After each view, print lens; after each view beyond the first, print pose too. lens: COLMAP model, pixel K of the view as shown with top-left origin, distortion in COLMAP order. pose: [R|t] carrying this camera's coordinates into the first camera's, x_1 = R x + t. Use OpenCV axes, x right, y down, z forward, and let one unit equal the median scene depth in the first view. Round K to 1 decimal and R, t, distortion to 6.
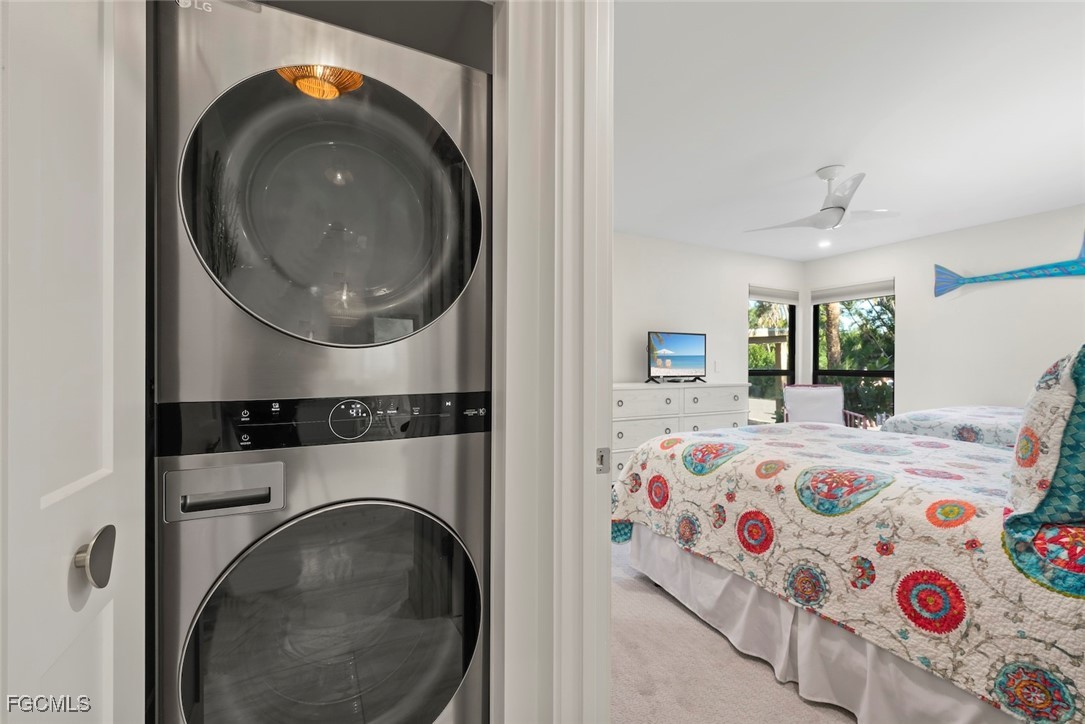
lens RADIAL K [[458.6, 0, 538.3], [0, 458.6, 359.8], [0, 0, 1]] dist [-0.000083, -0.000444]
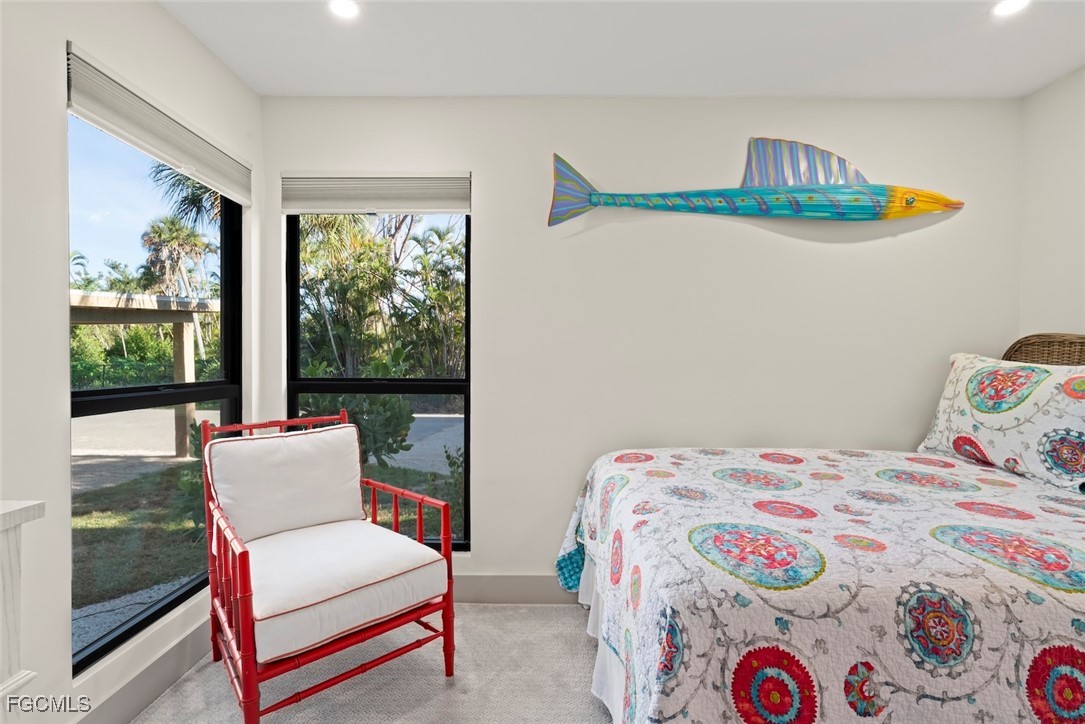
lens RADIAL K [[509.6, 0, 547.6], [0, 509.6, 362.7], [0, 0, 1]] dist [-0.007989, 0.005615]
pose [[0.440251, -0.014605, 0.897756, 0.547747], [-0.006407, 0.999791, 0.019407, -0.006028], [-0.897852, -0.014296, 0.440065, 1.083492]]
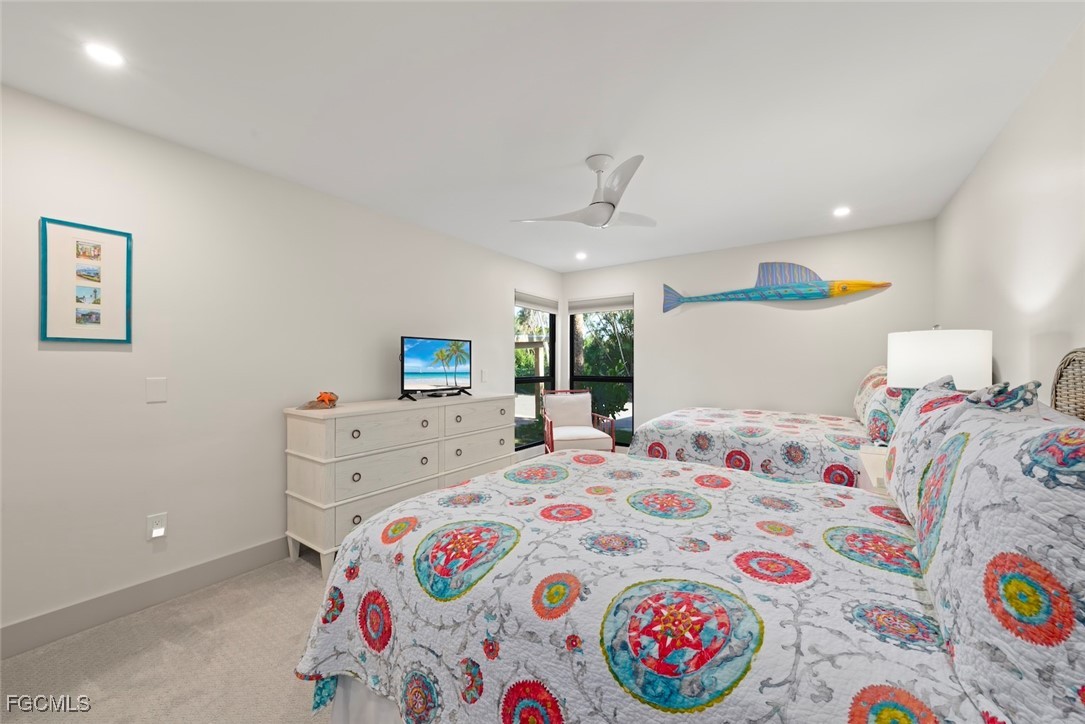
lens RADIAL K [[418.9, 0, 547.2], [0, 418.9, 362.4], [0, 0, 1]] dist [-0.000563, 0.000328]
pose [[0.871786, -0.004322, 0.489868, 0.144389], [0.001688, 0.999982, 0.005819, -0.027942], [-0.489884, -0.004246, 0.871777, 0.327977]]
